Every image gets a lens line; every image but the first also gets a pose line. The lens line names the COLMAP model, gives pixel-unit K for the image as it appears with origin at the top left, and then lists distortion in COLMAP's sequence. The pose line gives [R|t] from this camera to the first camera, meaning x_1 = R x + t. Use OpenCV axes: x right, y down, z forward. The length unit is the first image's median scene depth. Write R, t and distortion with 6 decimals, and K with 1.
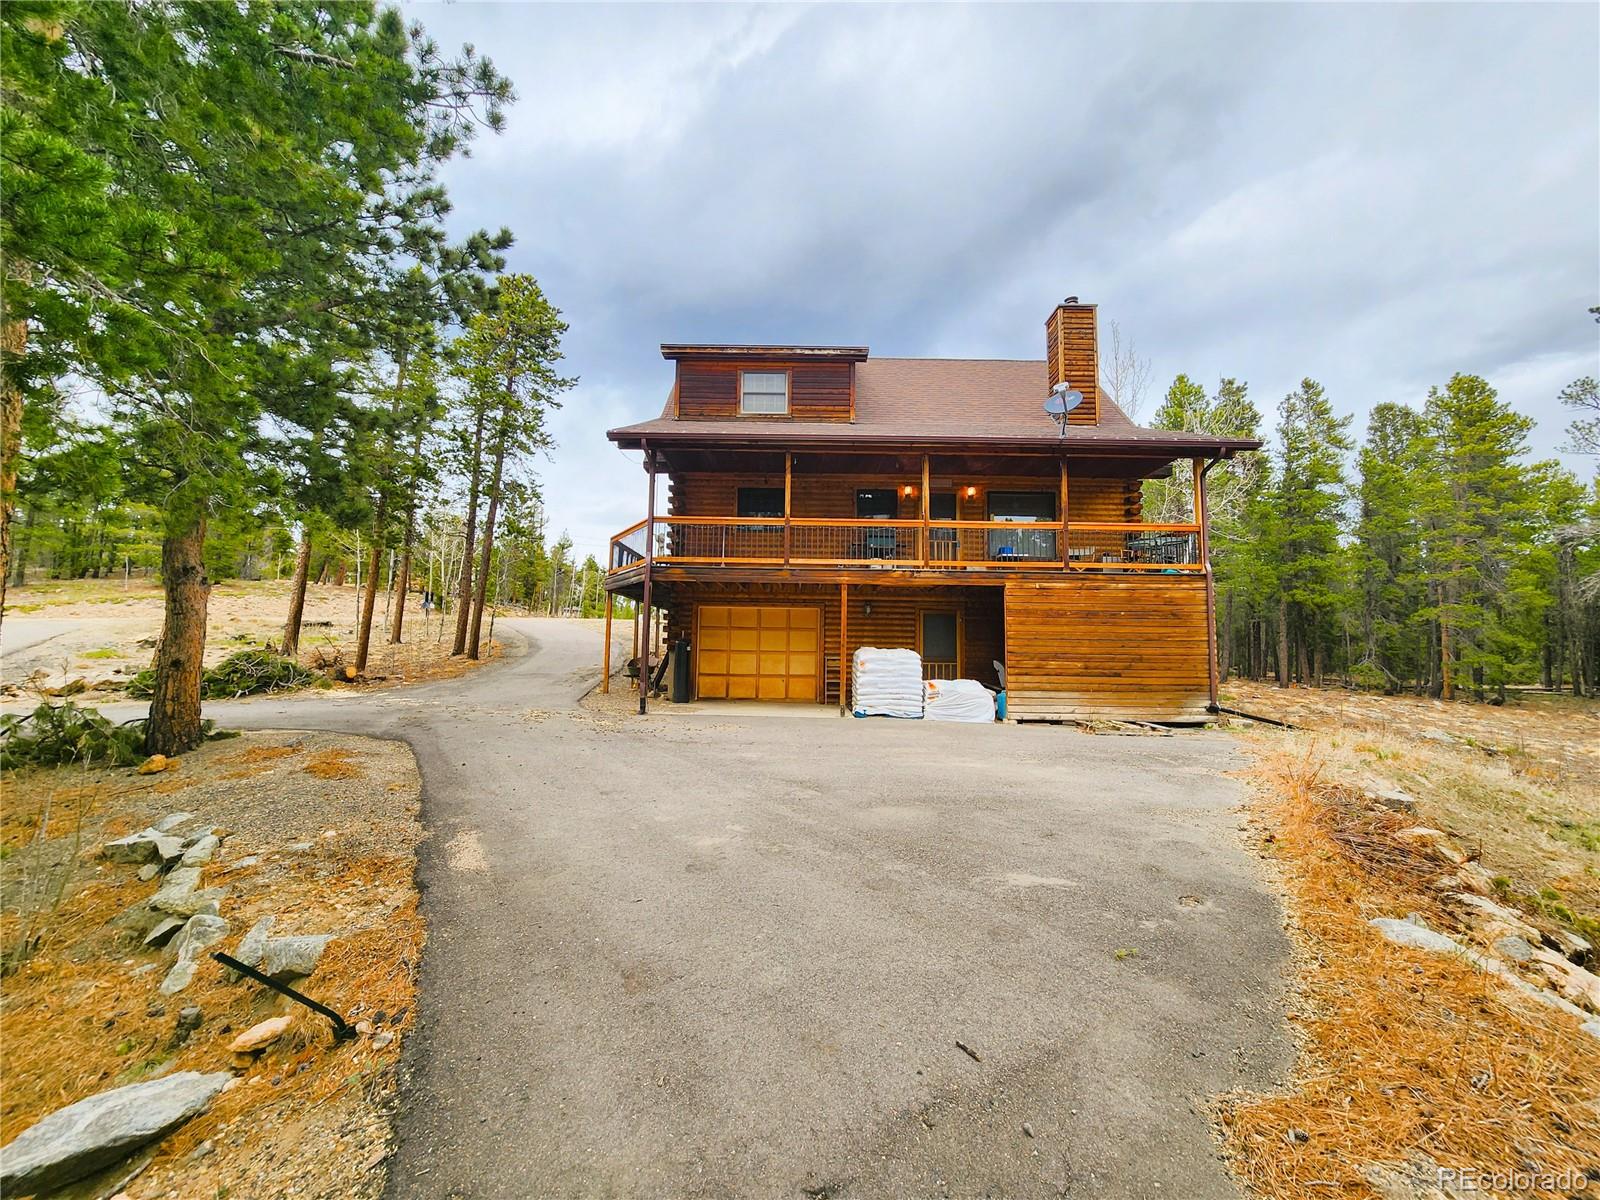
lens RADIAL K [[667.4, 0, 803.0], [0, 667.4, 598.8], [0, 0, 1]] dist [0.002415, -0.001523]
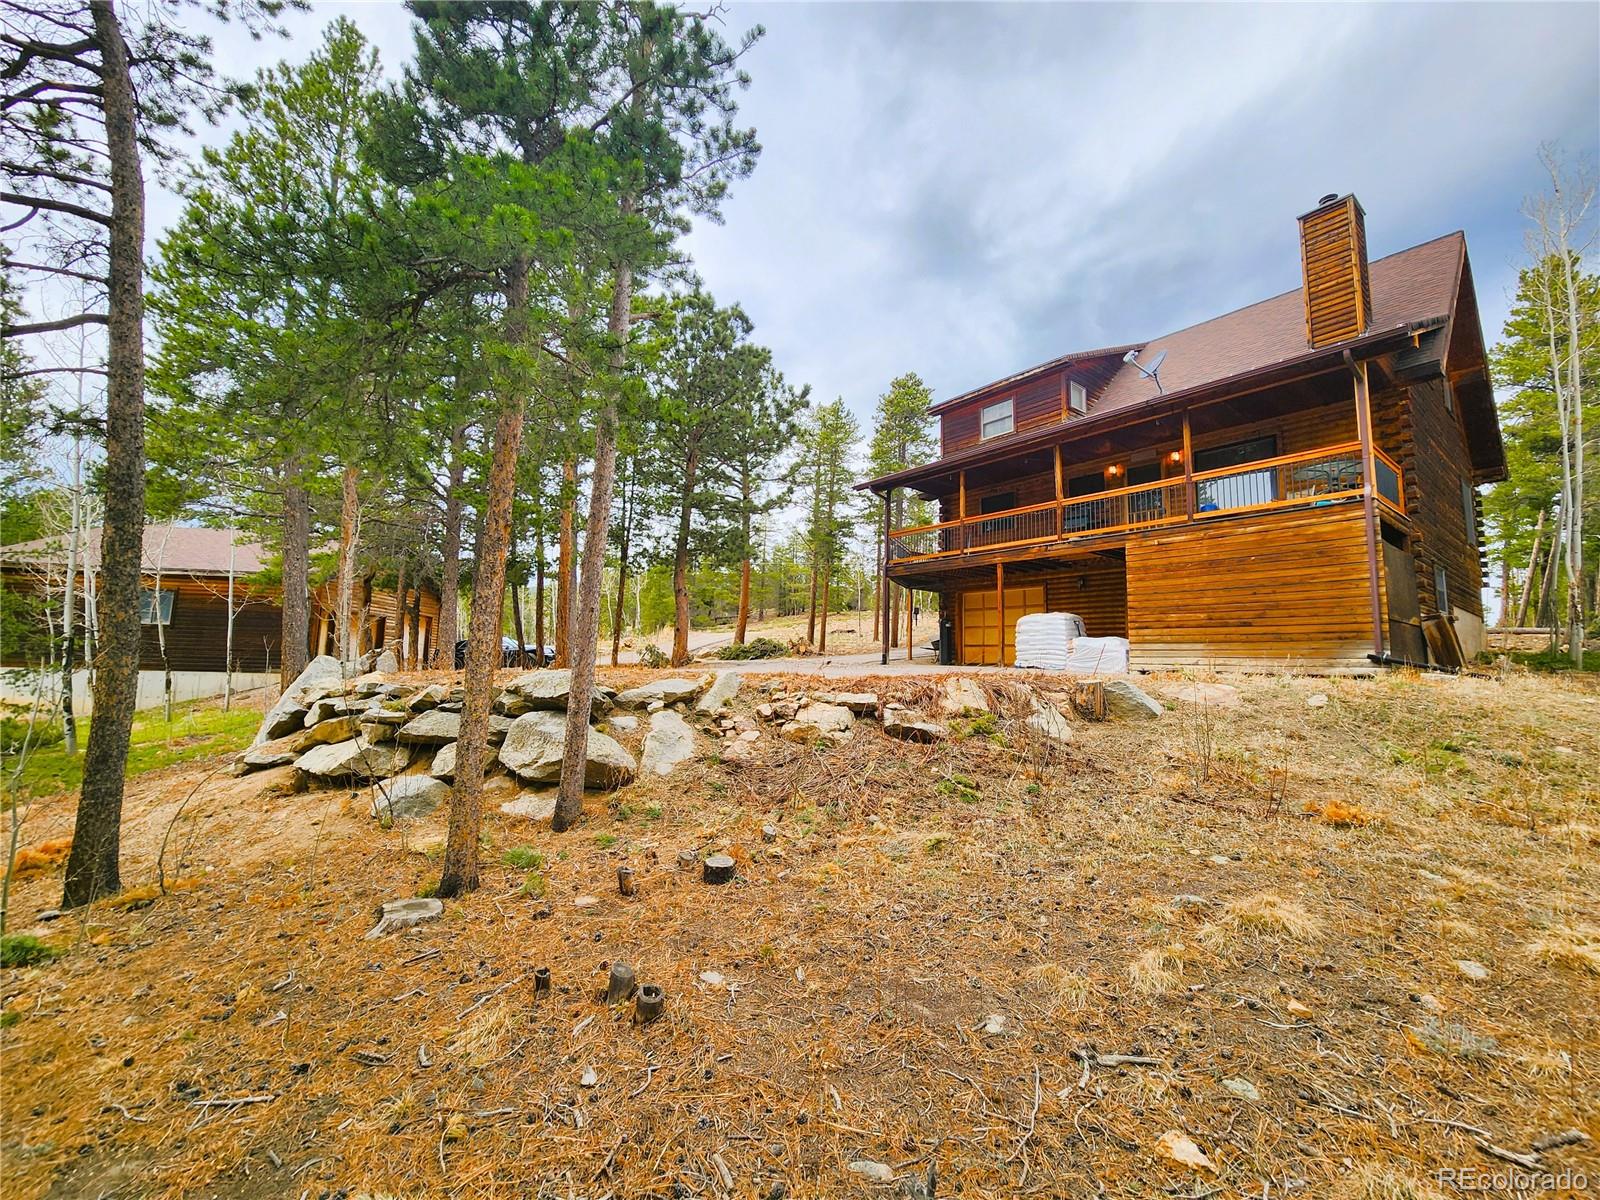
lens RADIAL K [[667.4, 0, 787.5], [0, 667.4, 601.0], [0, 0, 1]] dist [0.002415, -0.001523]
pose [[0.598872, -0.076593, -0.797174, 0.826019], [0.046918, 0.997062, -0.060552, 0.106852], [0.799470, -0.001140, 0.600706, -0.080308]]
